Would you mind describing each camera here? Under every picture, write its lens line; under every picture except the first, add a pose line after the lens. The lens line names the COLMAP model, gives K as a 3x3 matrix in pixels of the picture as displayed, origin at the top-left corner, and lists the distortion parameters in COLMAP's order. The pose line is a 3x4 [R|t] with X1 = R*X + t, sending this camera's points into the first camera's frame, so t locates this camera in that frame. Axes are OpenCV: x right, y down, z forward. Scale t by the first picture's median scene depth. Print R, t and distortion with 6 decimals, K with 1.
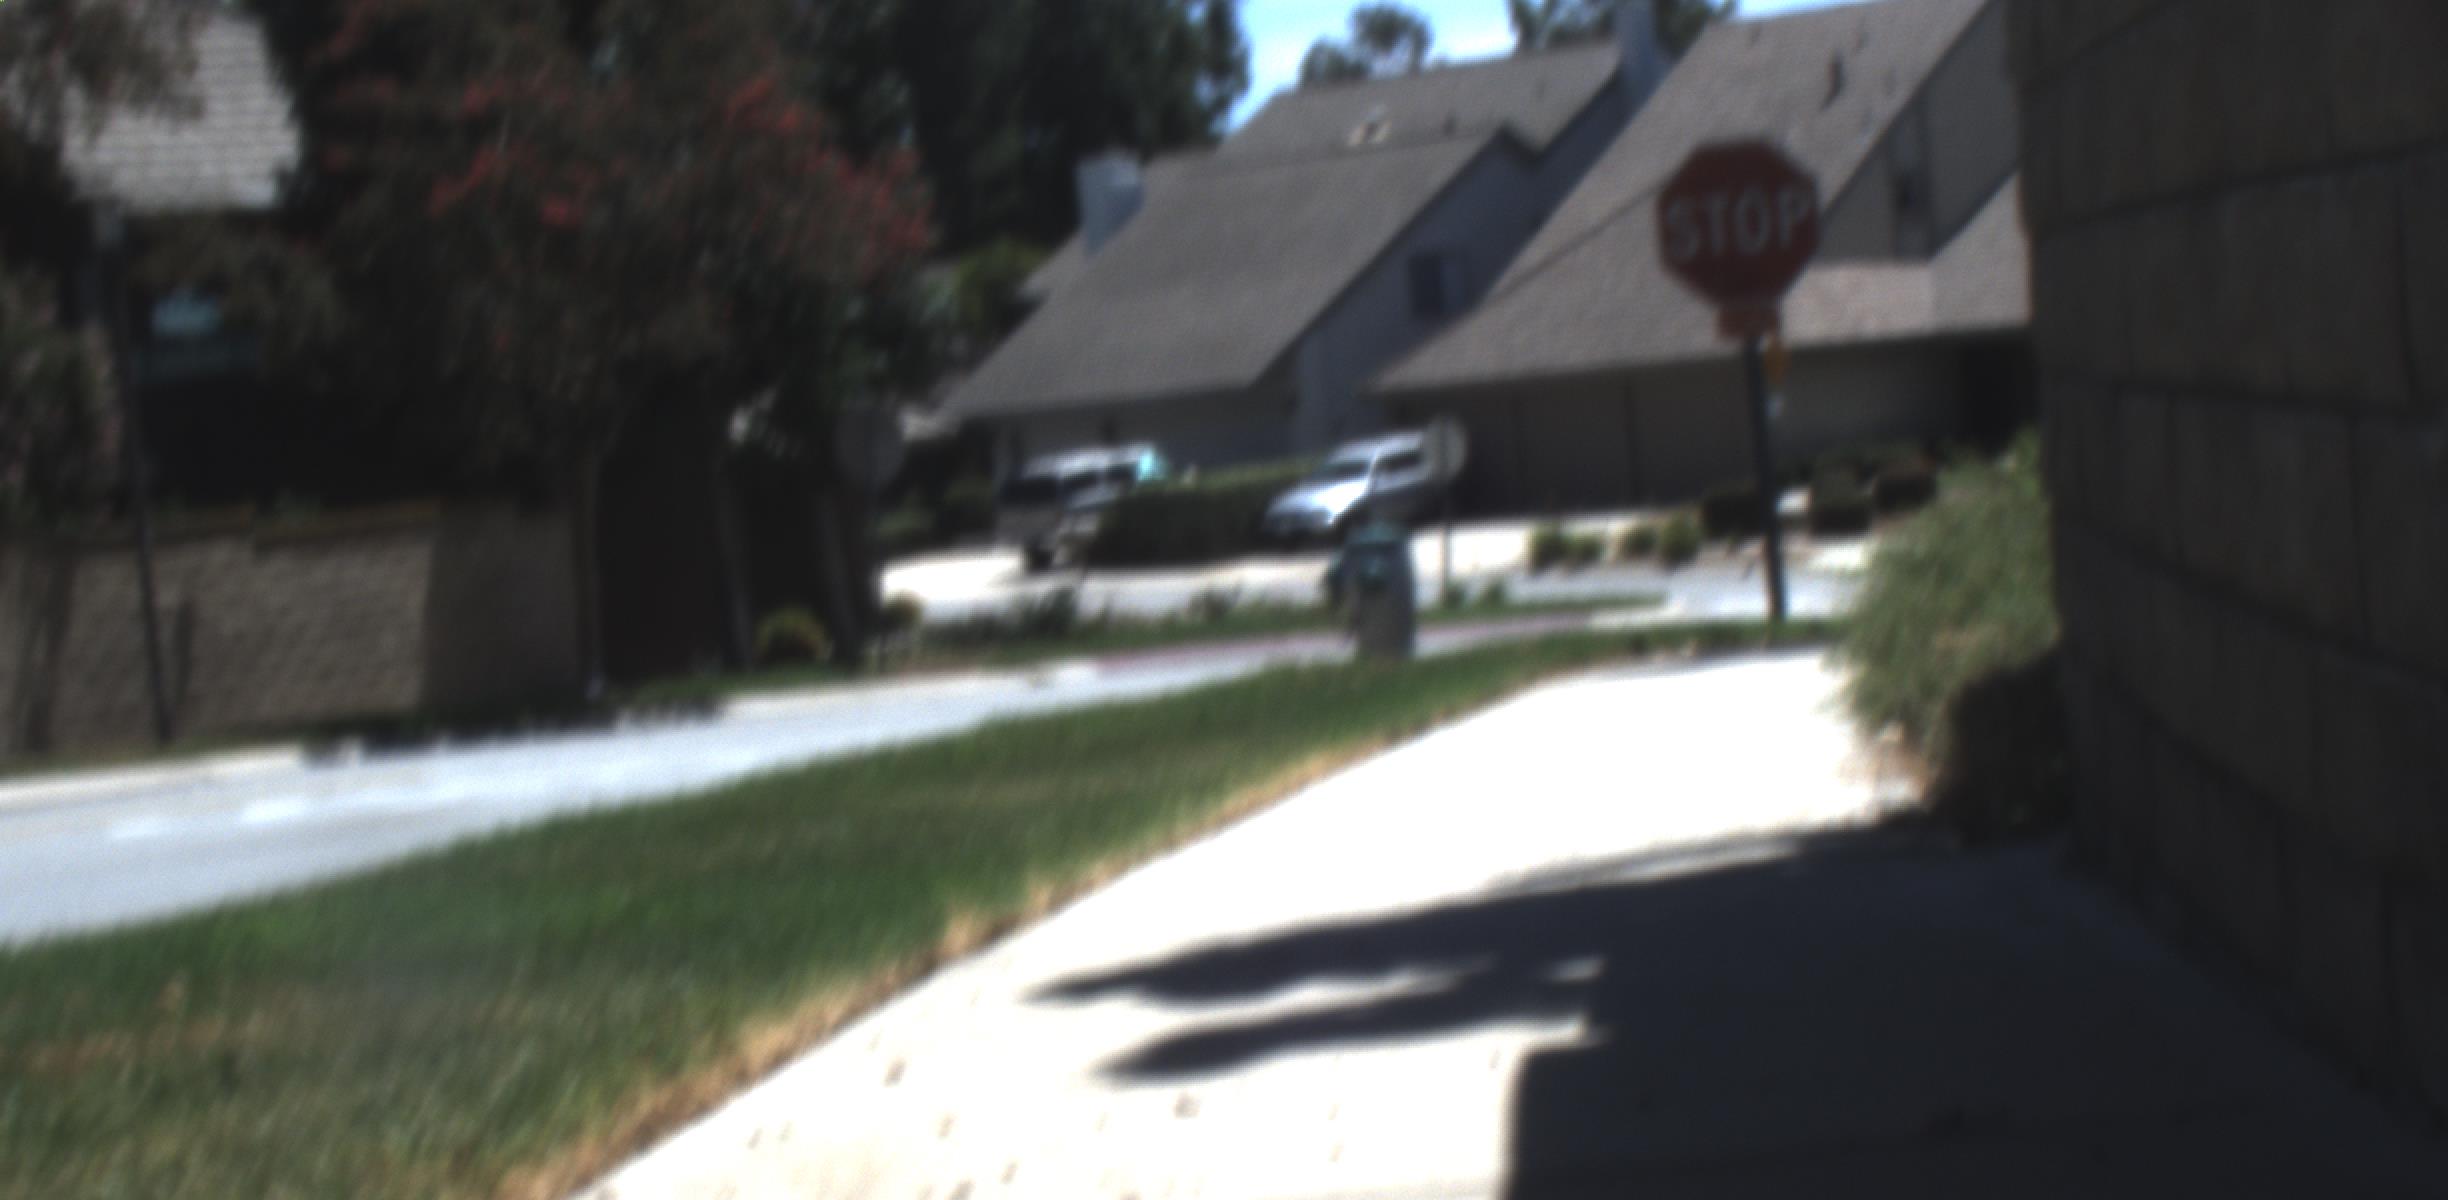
lens RADIAL K [[4830.5, 0, 1290.4], [0, 4830.5, 1023.0], [0, 0, 1]] dist [-0.179385, 0.872841]
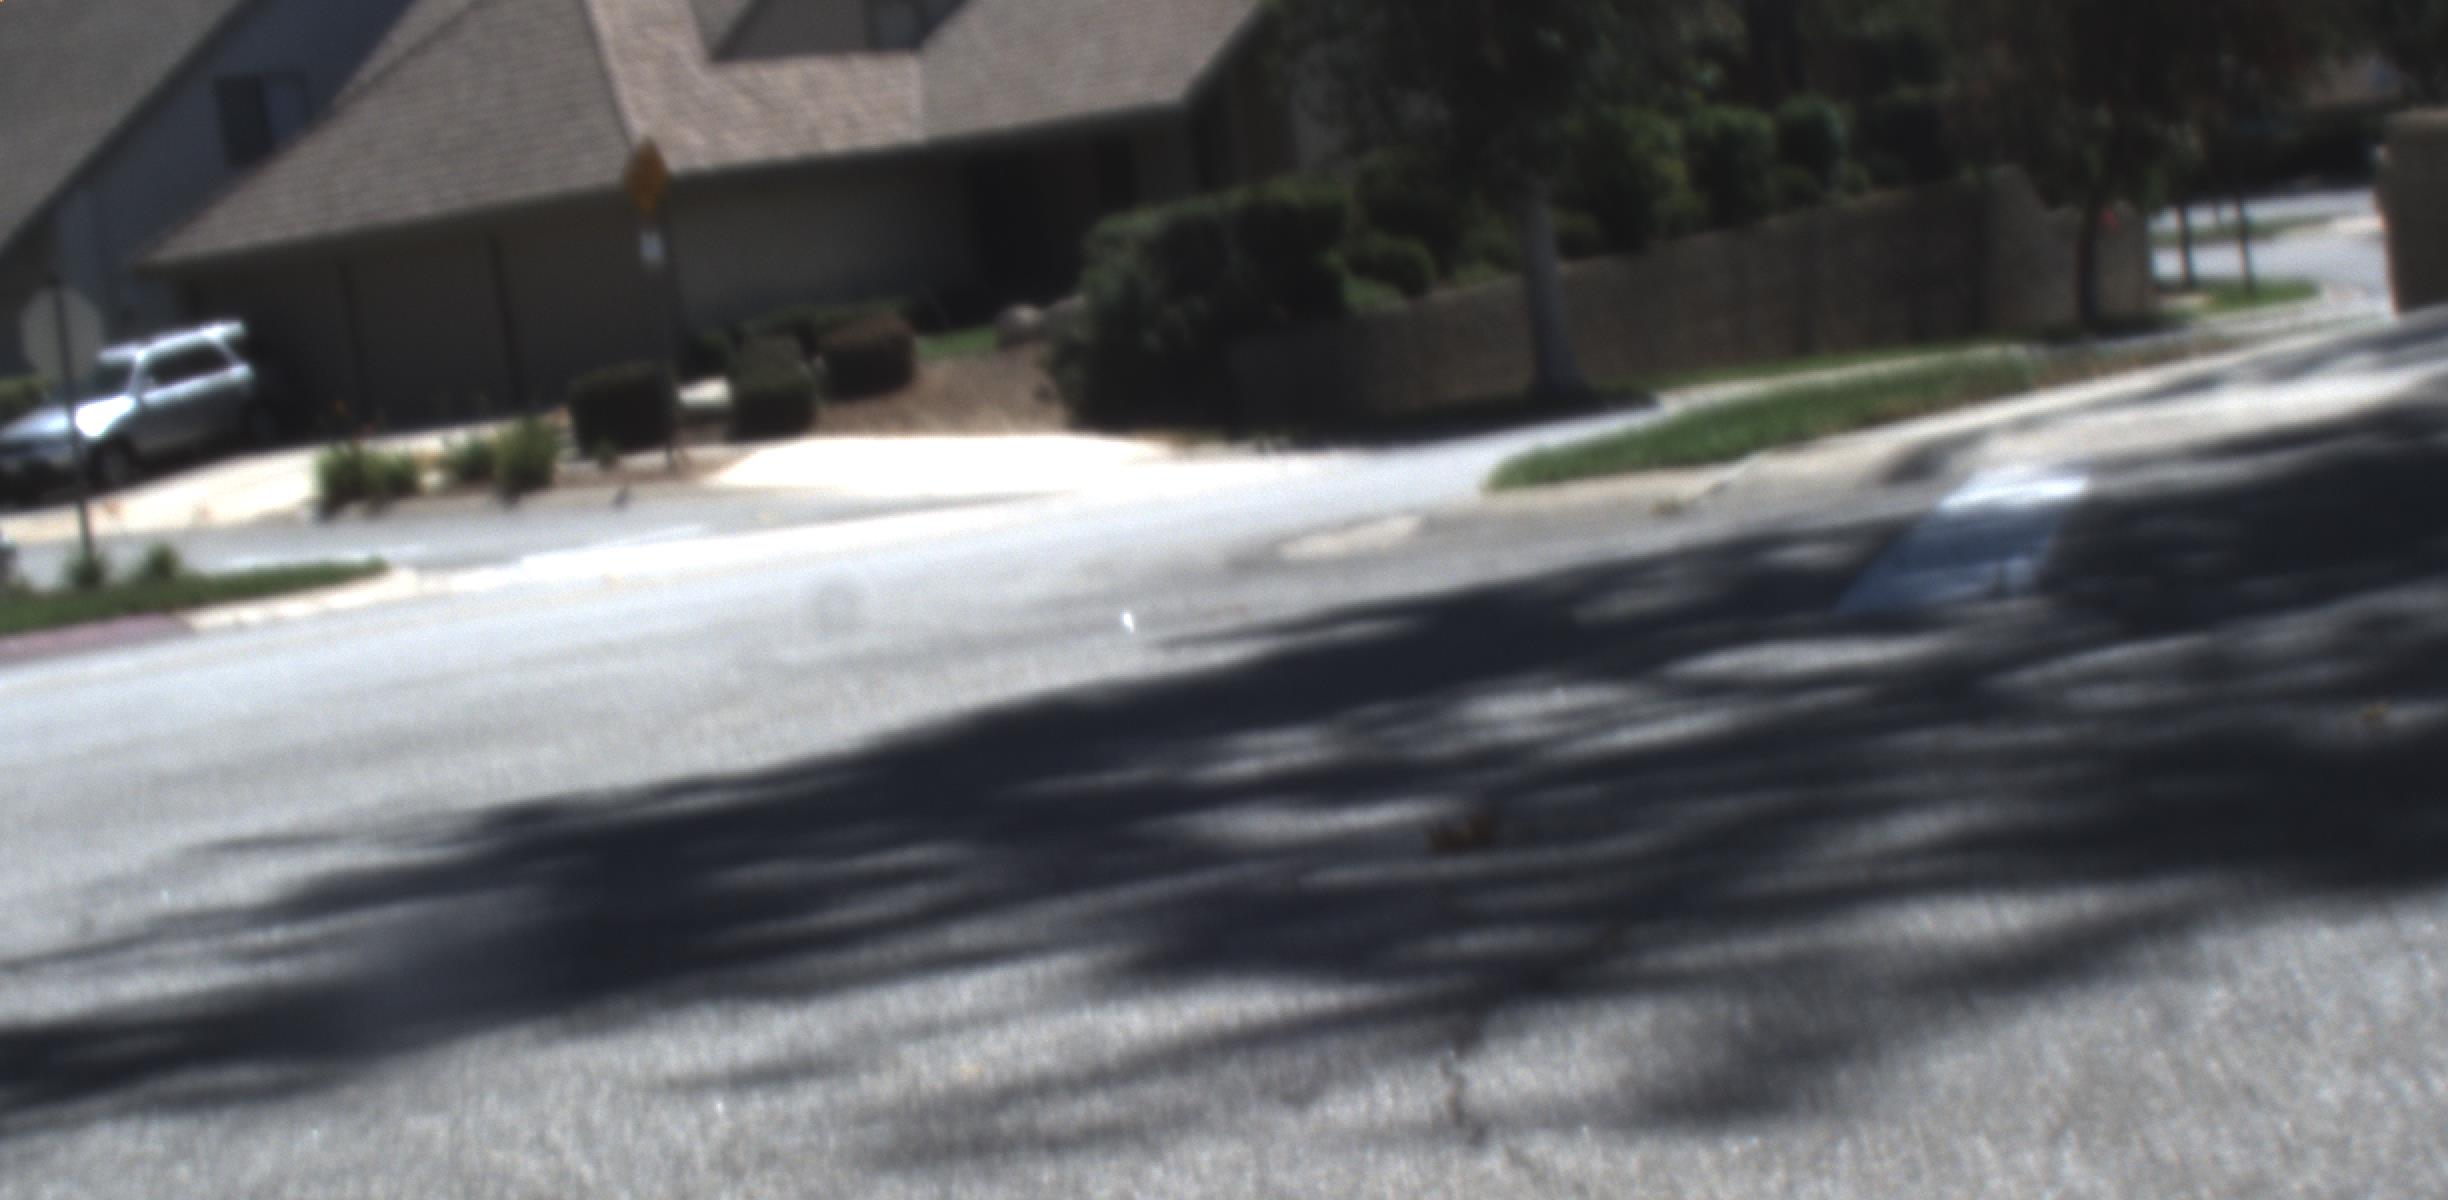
lens RADIAL K [[4830.5, 0, 1290.4], [0, 4830.5, 1023.0], [0, 0, 1]] dist [-0.179385, 0.872841]
pose [[0.984072, -0.070017, 0.163403, 0.104787], [0.066400, 0.997414, 0.027498, -0.049053], [-0.164906, -0.016210, 0.986176, 0.478251]]
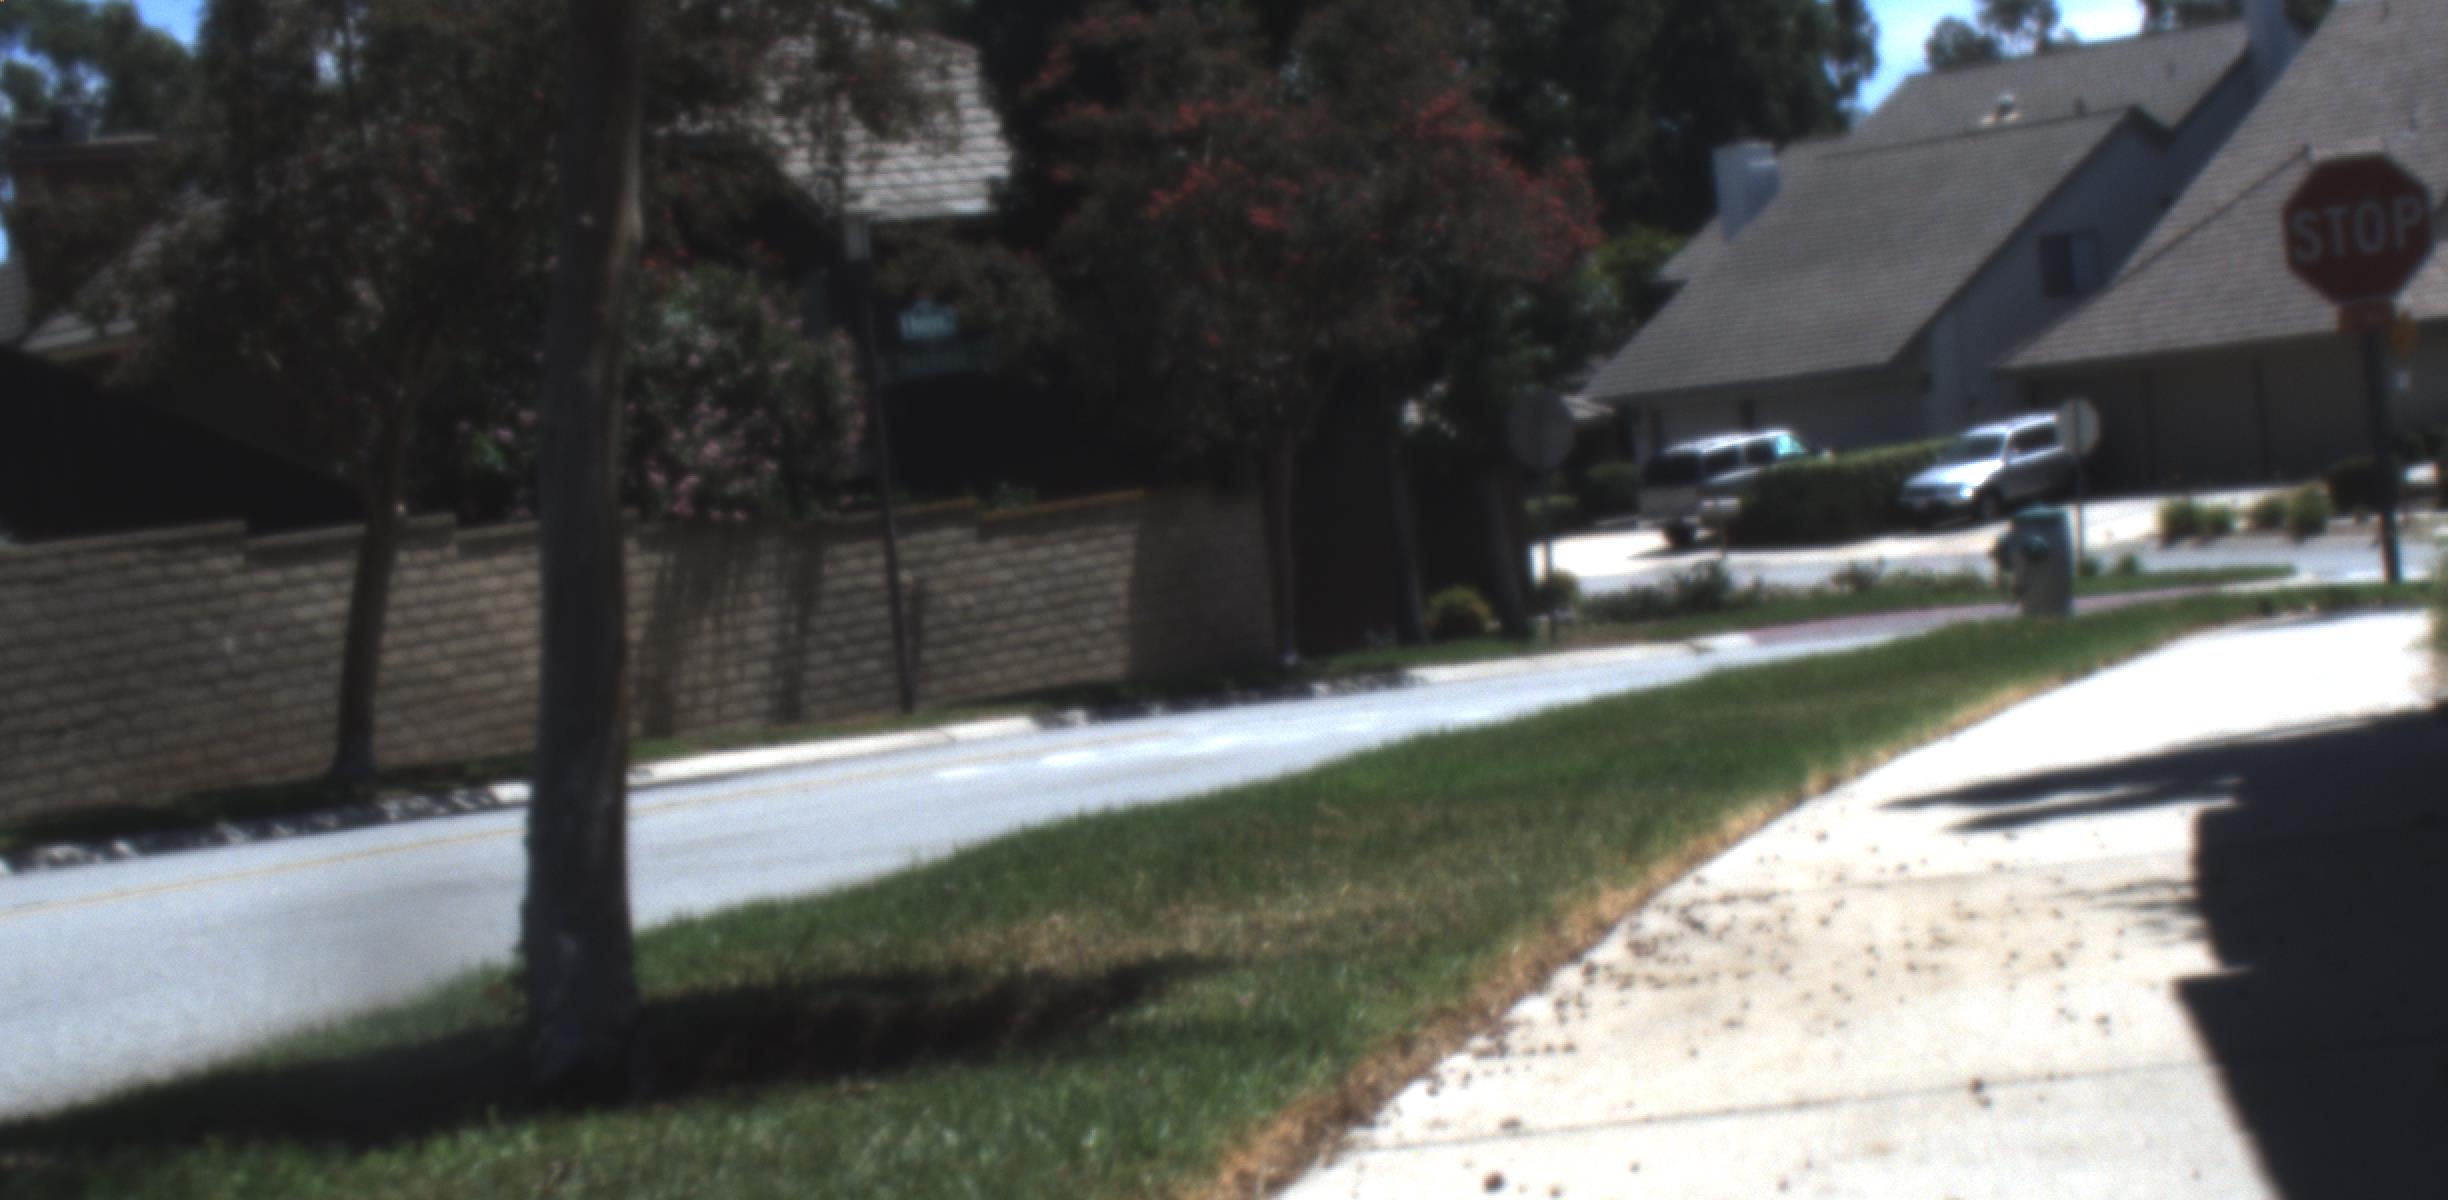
lens RADIAL K [[4830.5, 0, 1290.4], [0, 4830.5, 1023.0], [0, 0, 1]] dist [-0.179385, 0.872841]
pose [[0.991714, 0.000989, -0.128463, -0.004369], [-0.000409, 0.999990, 0.004538, 0.005973], [0.128466, -0.004448, 0.991704, -0.061769]]
